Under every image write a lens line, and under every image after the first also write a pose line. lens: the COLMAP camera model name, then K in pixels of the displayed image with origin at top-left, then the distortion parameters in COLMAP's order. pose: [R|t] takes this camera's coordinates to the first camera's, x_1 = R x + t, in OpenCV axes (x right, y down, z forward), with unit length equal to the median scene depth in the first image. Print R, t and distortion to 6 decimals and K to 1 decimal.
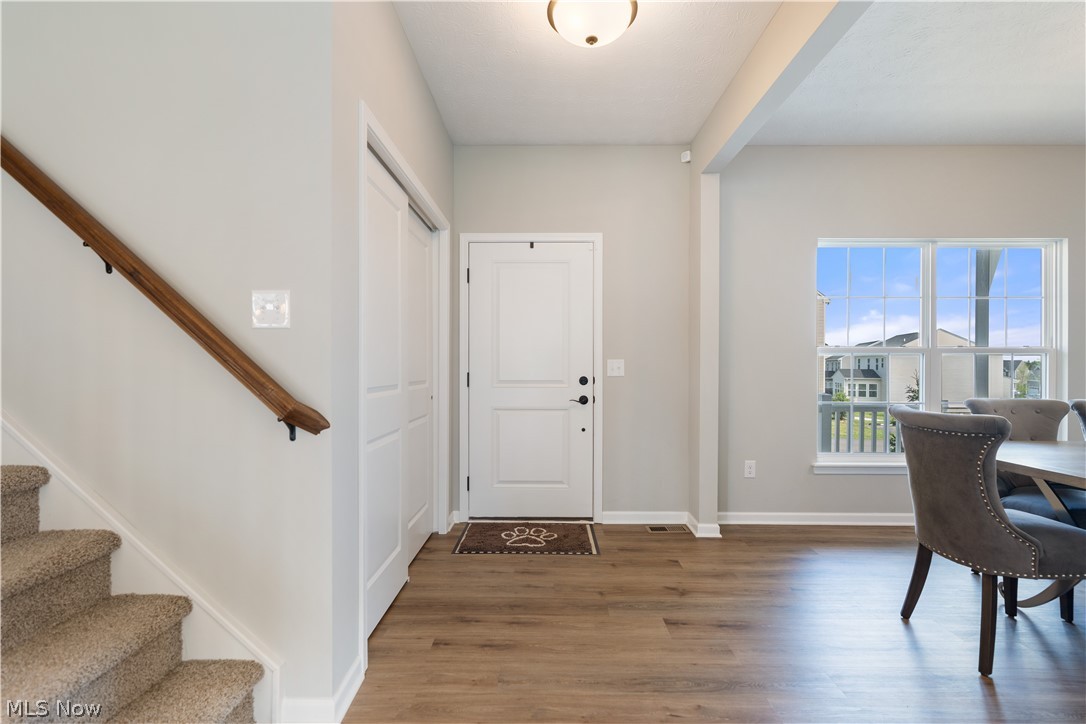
lens RADIAL K [[496.2, 0, 544.0], [0, 496.2, 364.4], [0, 0, 1]] dist [0.000109, 0.000135]
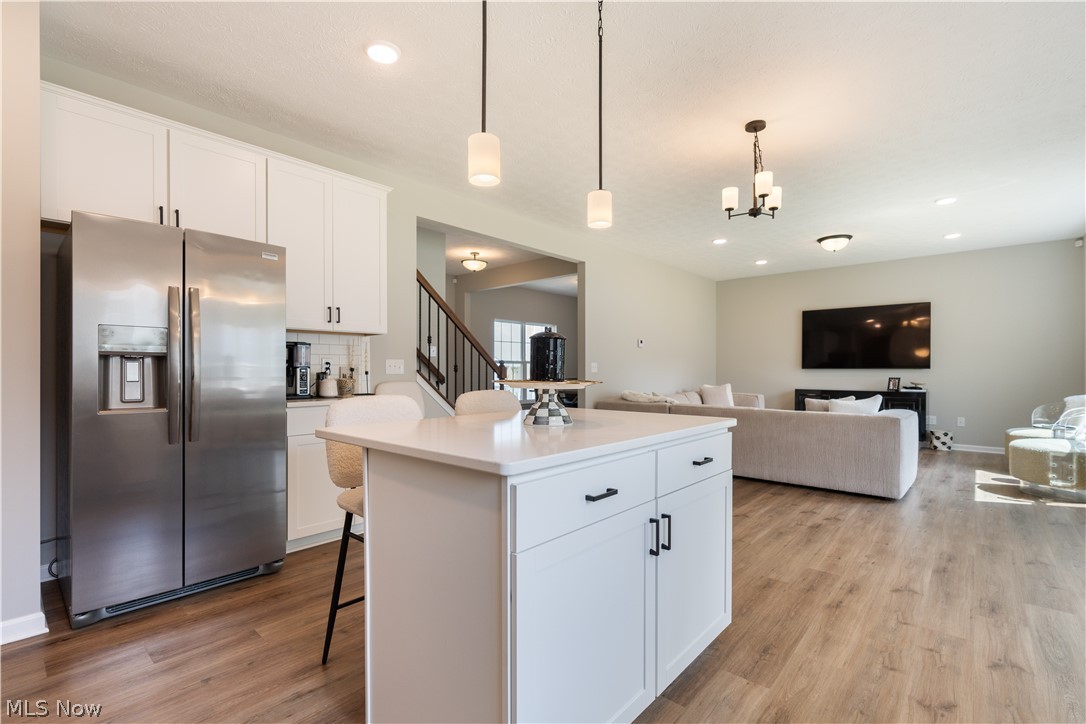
lens RADIAL K [[490.4, 0, 546.0], [0, 490.4, 367.2], [0, 0, 1]] dist [-0.000726, 0.000355]
pose [[0.664698, 0.000947, 0.747112, -1.195632], [0.000981, 0.999997, -0.002140, 0.008310], [-0.747112, 0.002155, 0.664695, -0.915755]]
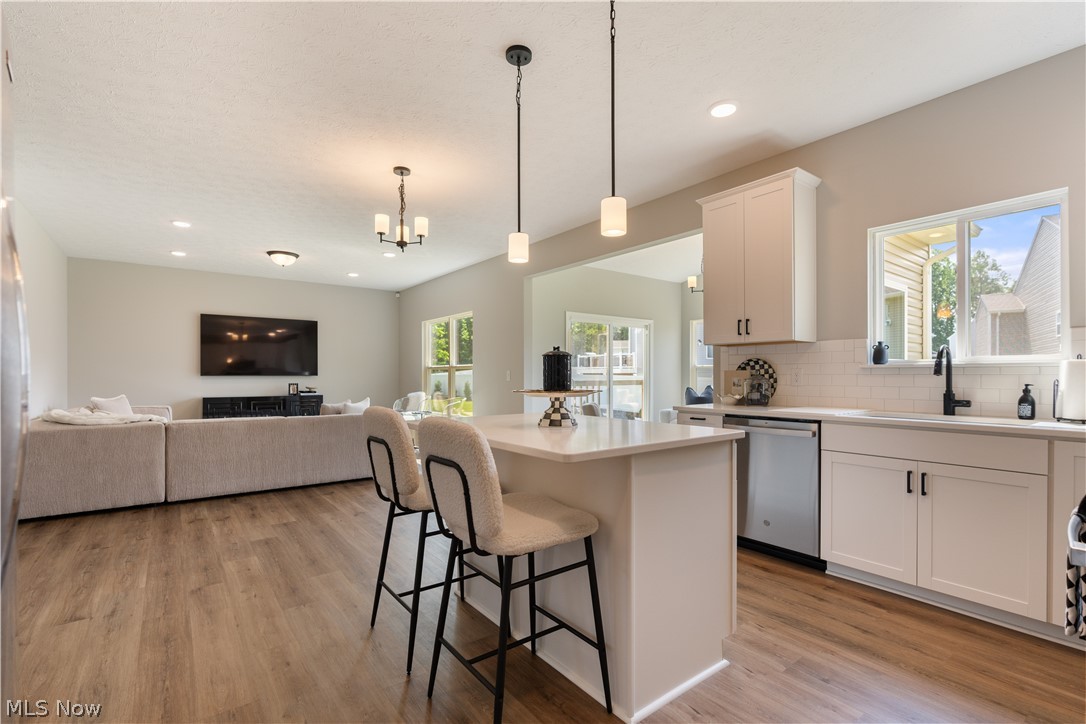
lens RADIAL K [[496.9, 0, 542.2], [0, 496.9, 380.4], [0, 0, 1]] dist [-0.000540, 0.000320]
pose [[-0.600463, -0.011979, 0.799563, -1.309773], [-0.001667, 0.999904, 0.013729, 0.000115], [-0.799651, 0.006911, -0.600425, -0.188050]]
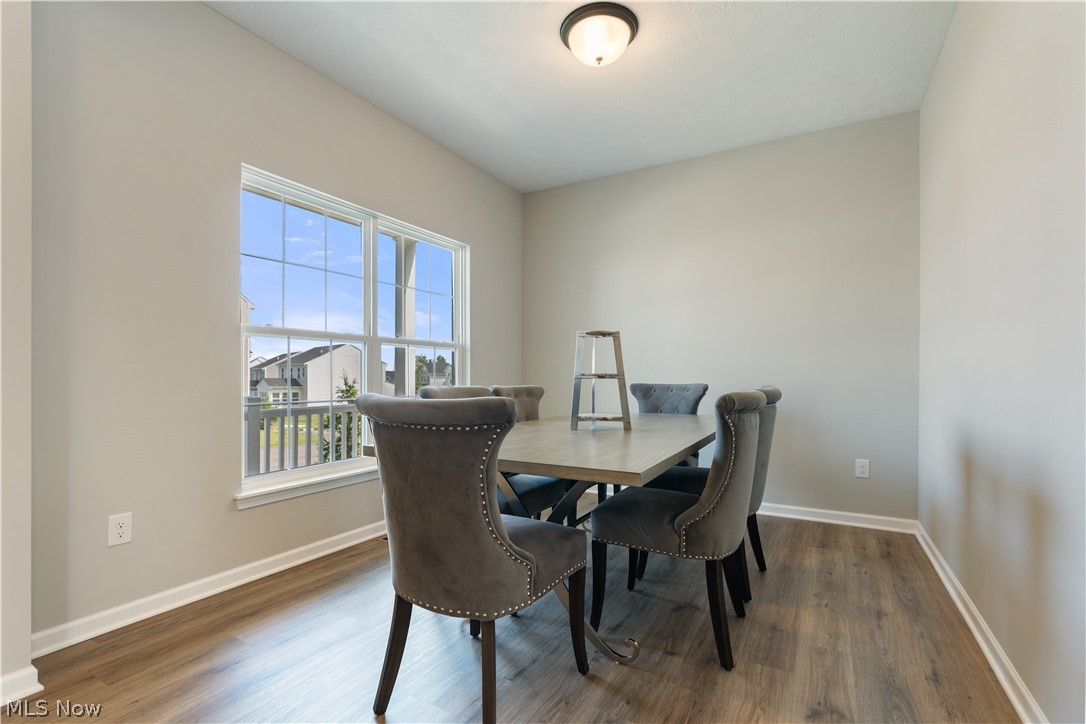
lens RADIAL K [[496.9, 0, 542.2], [0, 496.9, 380.4], [0, 0, 1]] dist [-0.000540, 0.000320]
pose [[0.499457, -0.011314, 0.866265, 0.172960], [0.001130, 0.999922, 0.012408, 0.037288], [-0.866338, -0.005219, 0.499431, 0.313951]]
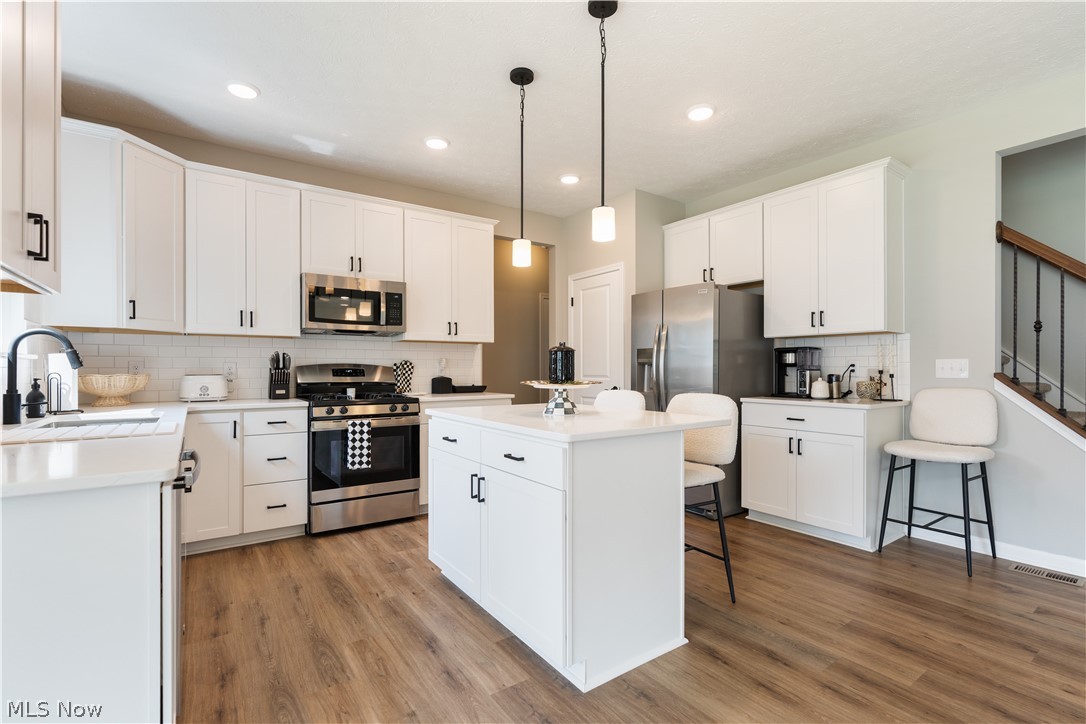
lens RADIAL K [[496.2, 0, 544.0], [0, 496.2, 364.4], [0, 0, 1]] dist [0.000109, 0.000135]
pose [[0.570645, -0.008117, -0.821157, -0.265158], [0.002036, 0.999962, -0.008469, 0.002580], [0.821194, 0.003161, 0.570640, -0.994103]]
